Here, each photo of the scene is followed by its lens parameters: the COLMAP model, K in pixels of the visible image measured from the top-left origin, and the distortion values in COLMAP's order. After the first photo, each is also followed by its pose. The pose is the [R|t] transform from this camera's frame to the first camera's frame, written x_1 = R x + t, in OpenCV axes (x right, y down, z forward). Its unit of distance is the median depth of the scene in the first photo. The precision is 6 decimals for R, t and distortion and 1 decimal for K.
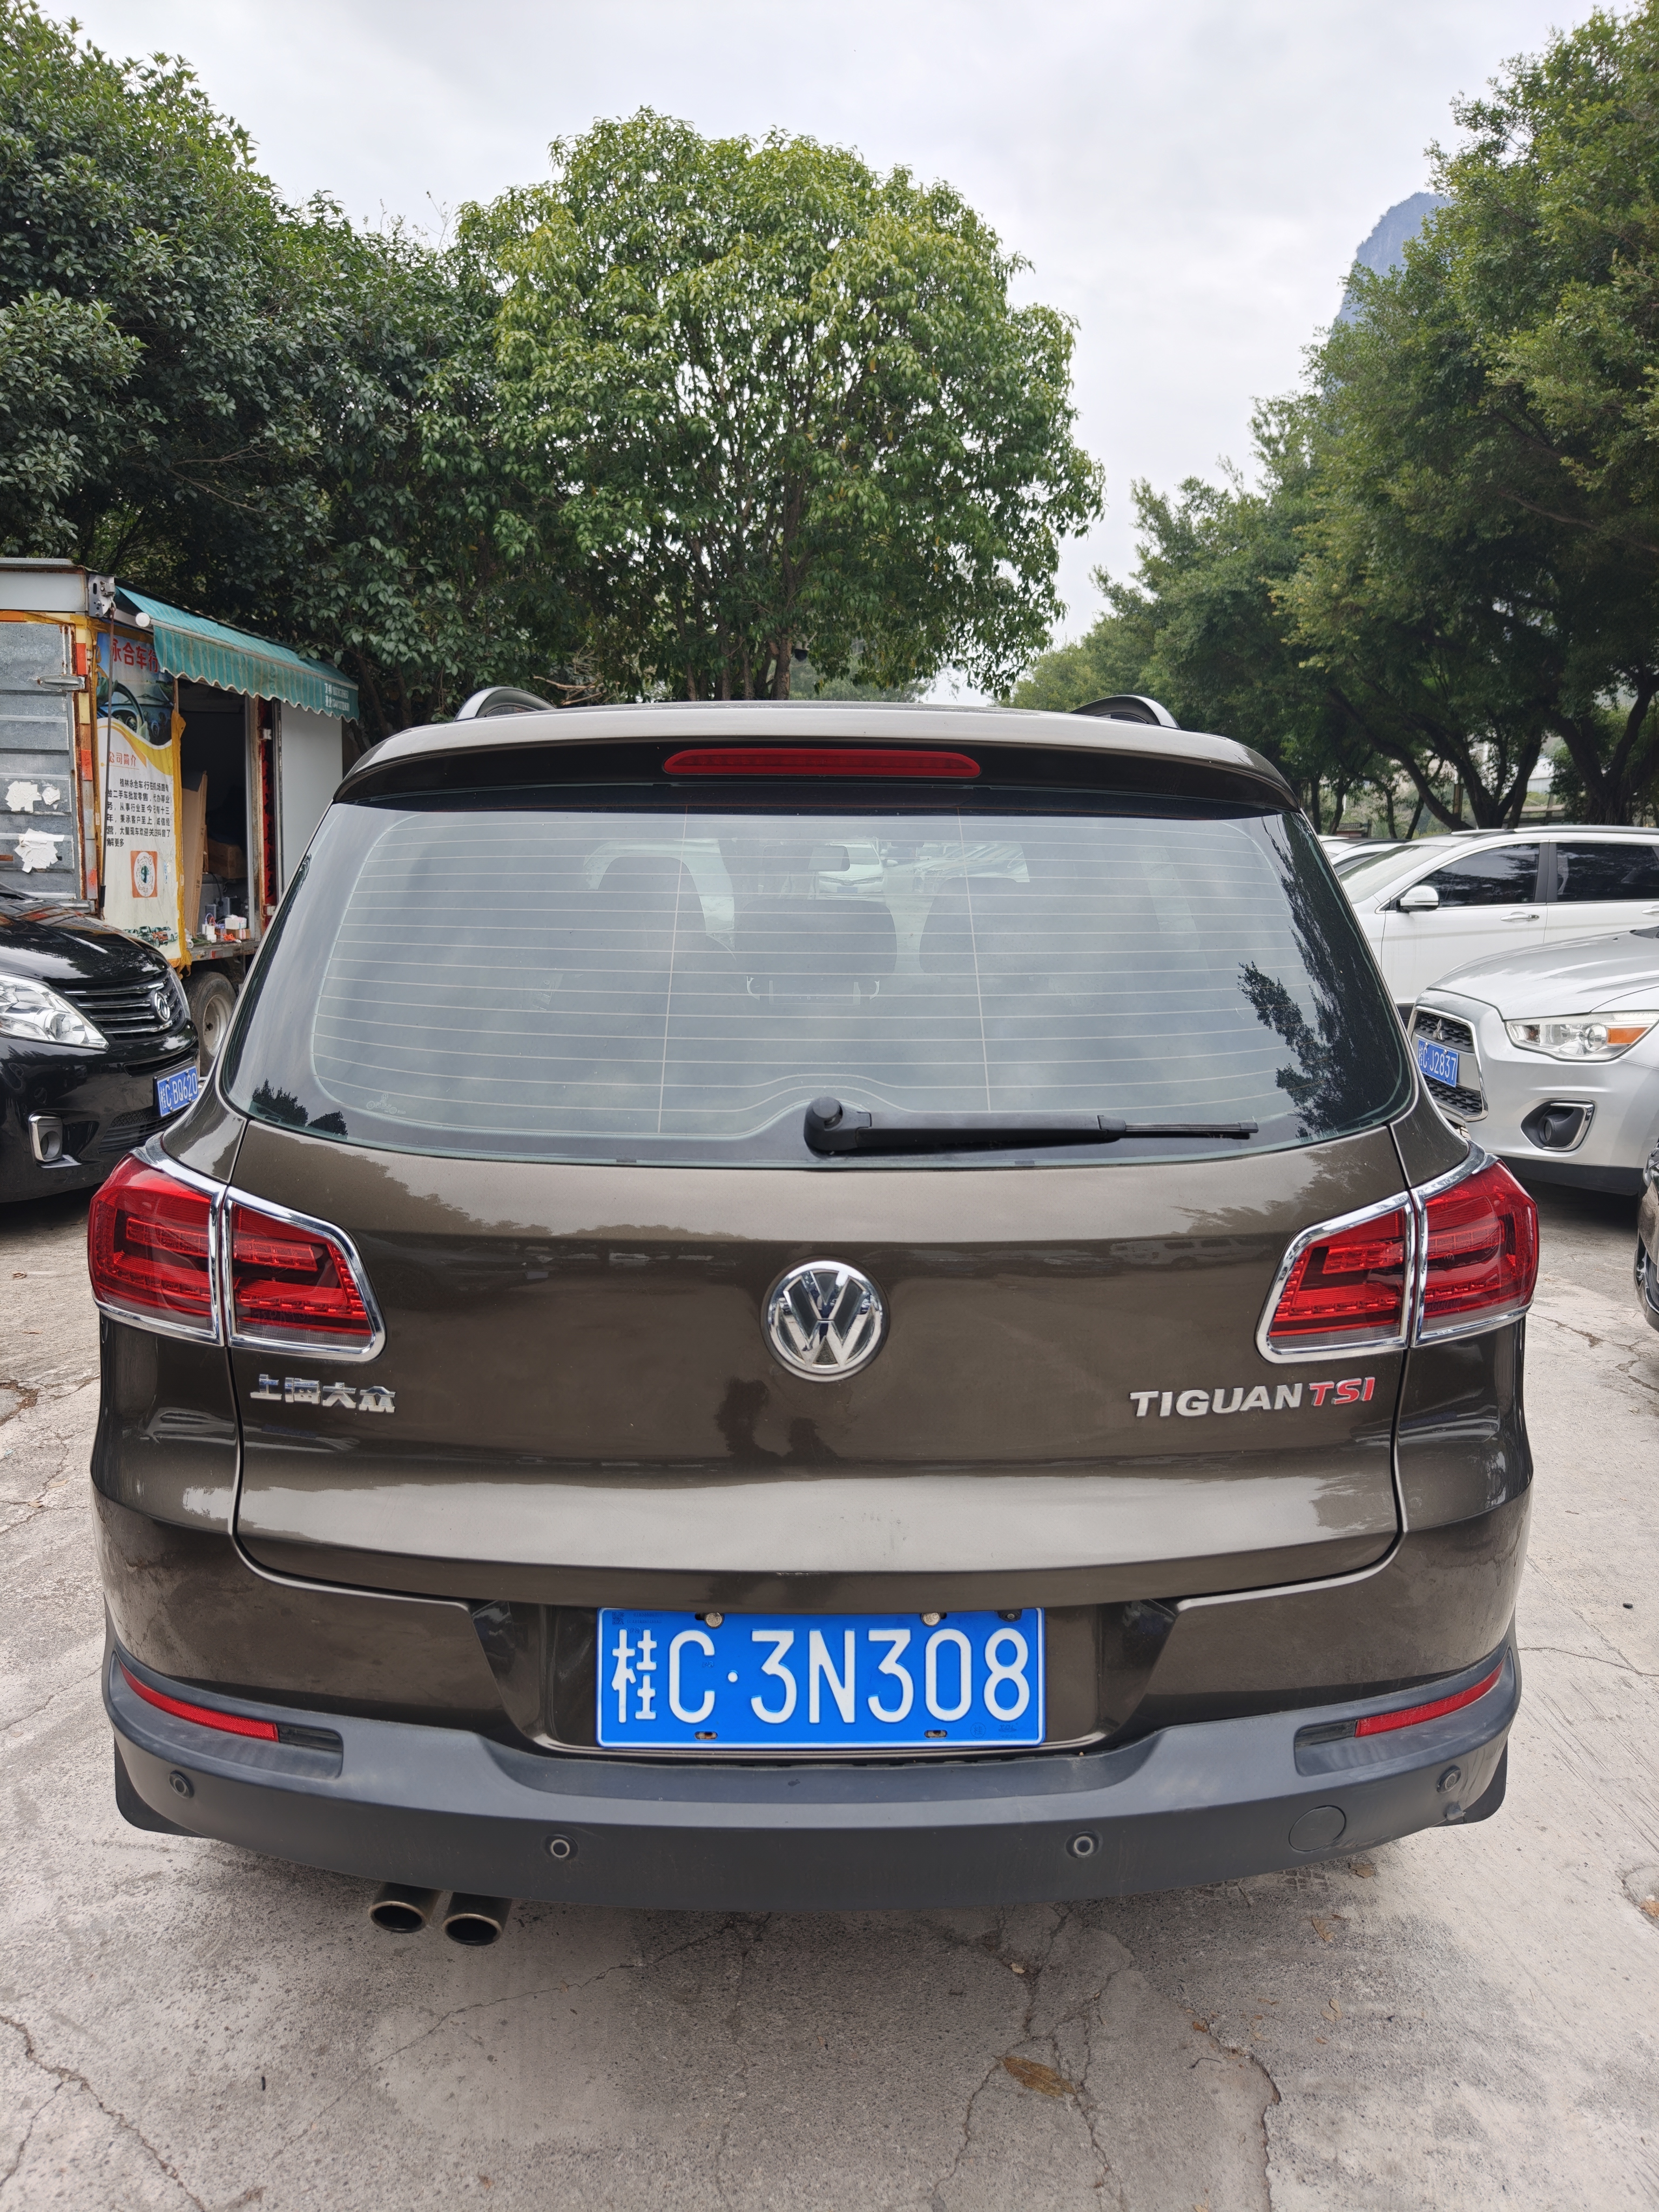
lens RADIAL K [[1489.2, 0, 825.9], [0, 1489.2, 1105.8], [0, 0, 1]] dist [-0.009281, 0.006605]
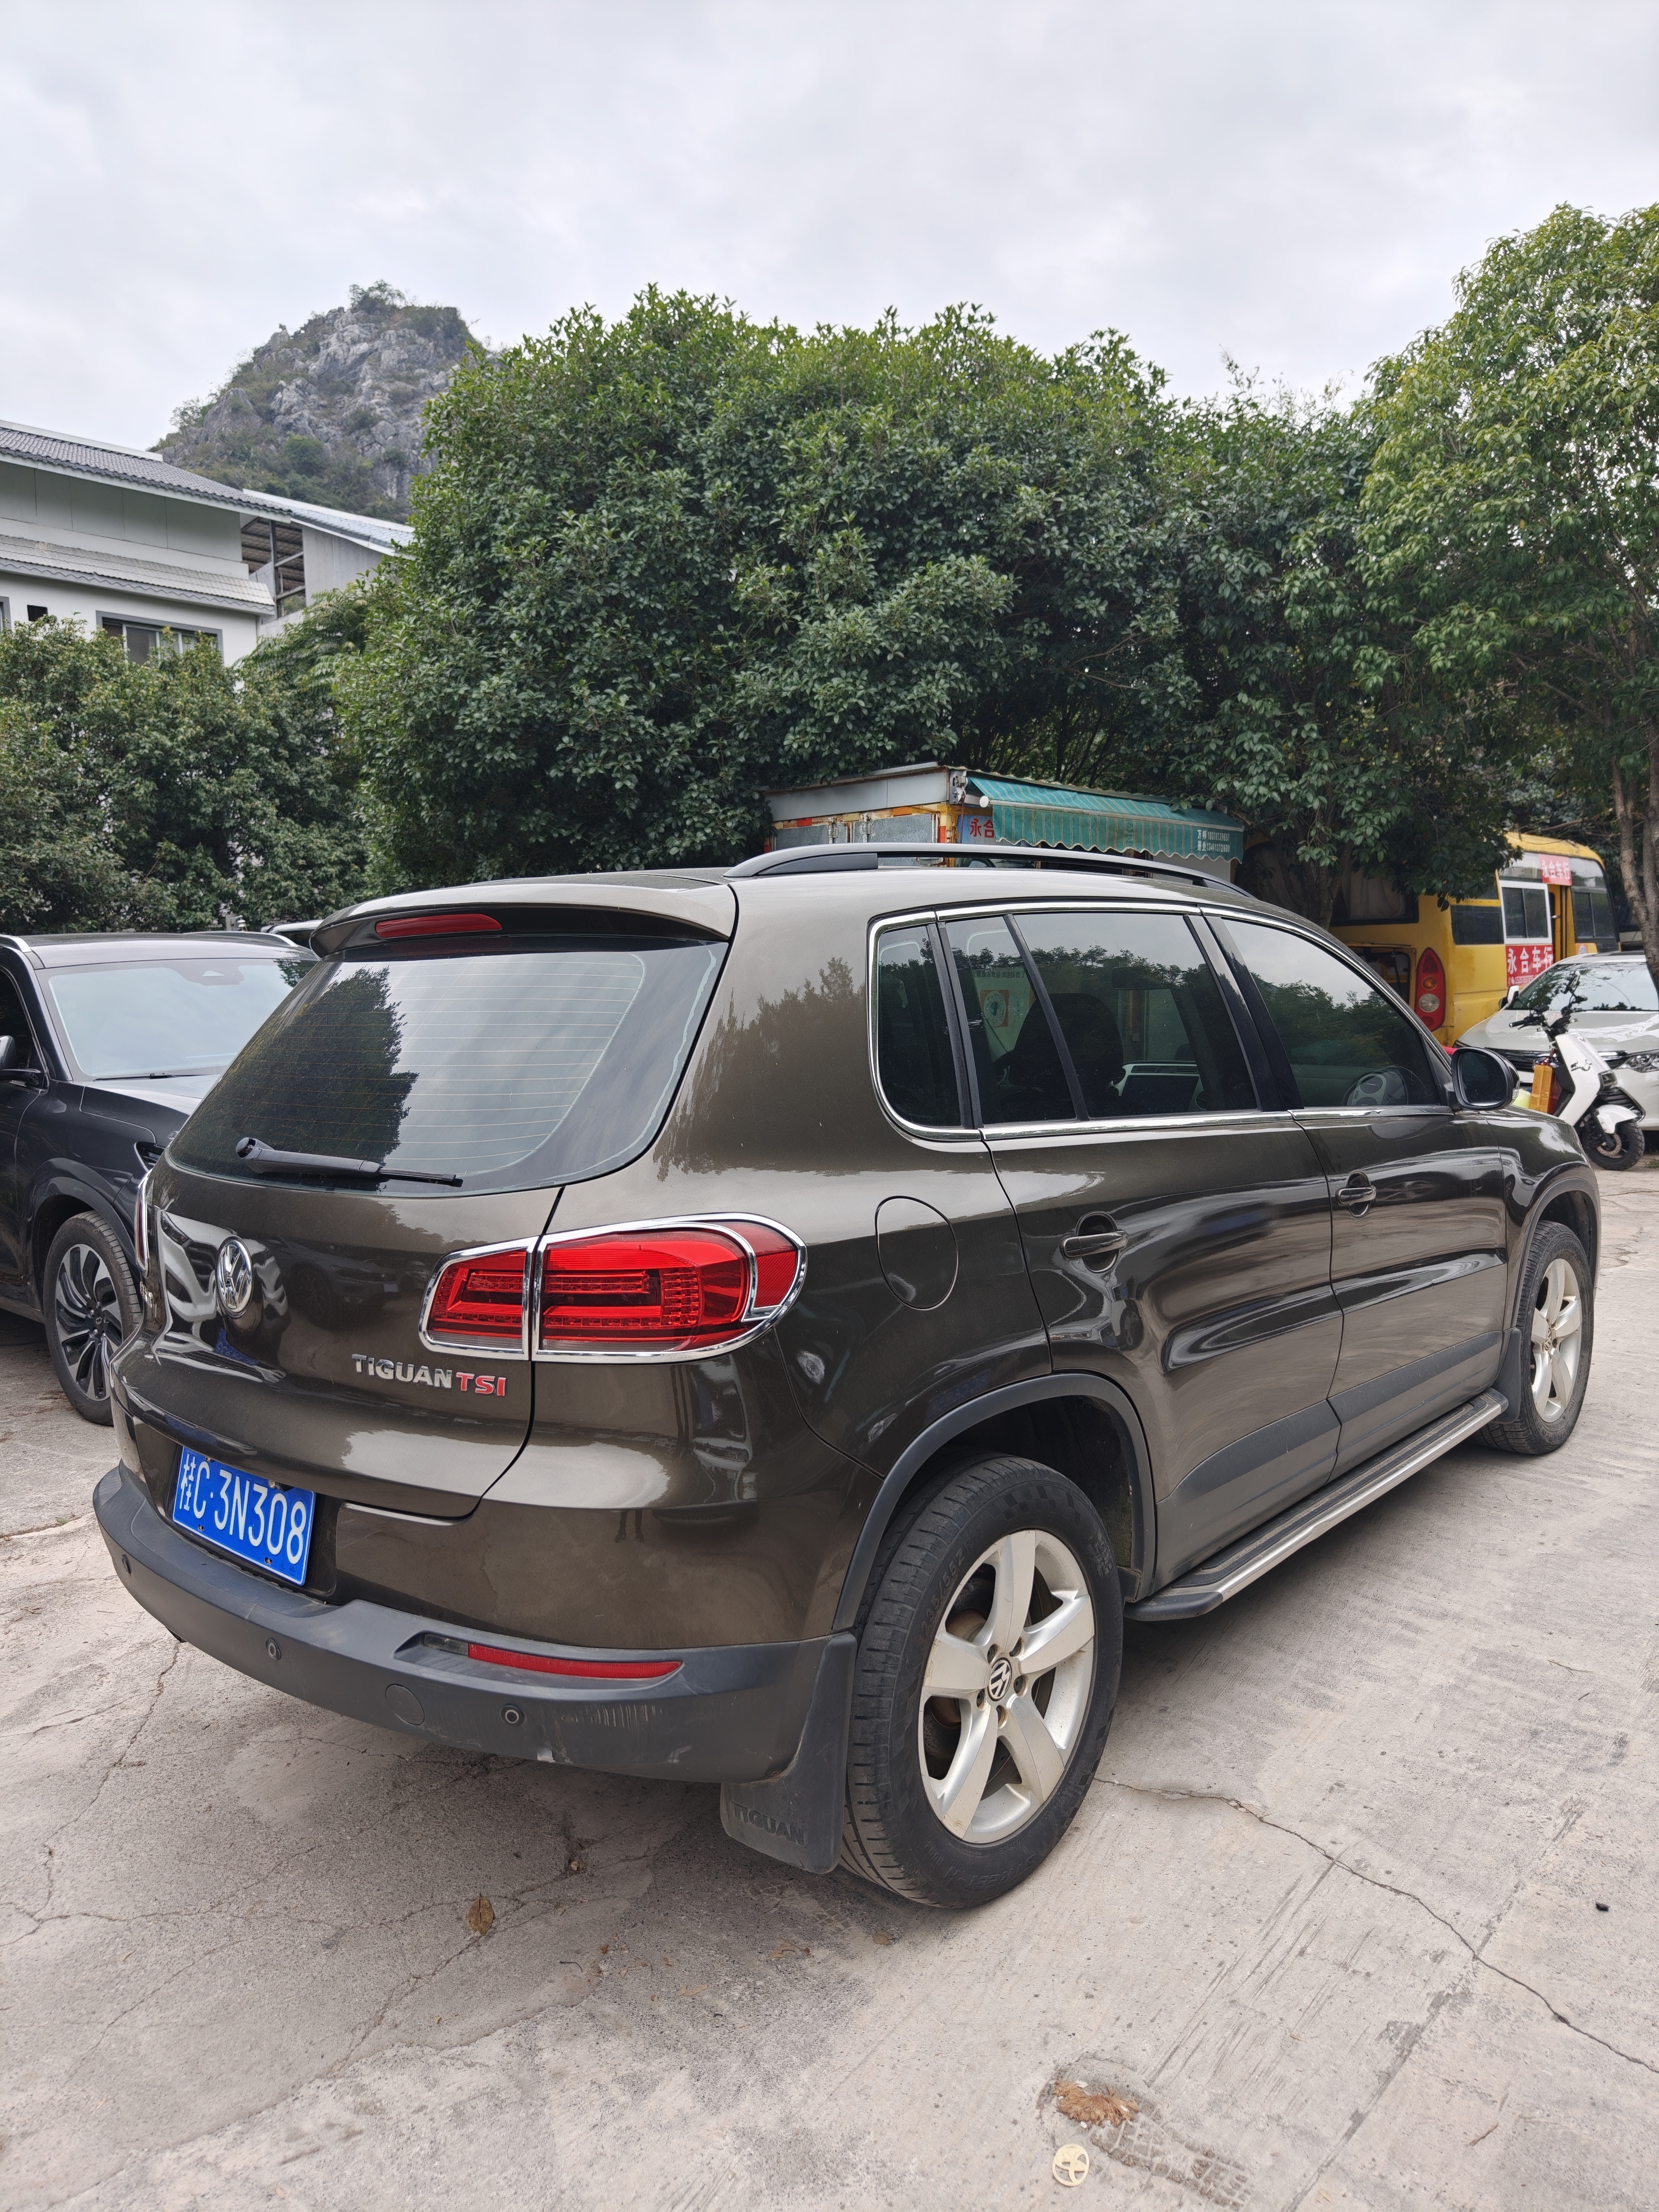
lens RADIAL K [[1489.2, 0, 826.1], [0, 1489.2, 1102.1], [0, 0, 1]] dist [-0.009281, 0.006605]
pose [[0.720999, 0.021205, -0.692612, 1.050550], [-0.081583, 0.995178, -0.054459, -0.006369], [0.688117, 0.095771, 0.719252, 0.173140]]
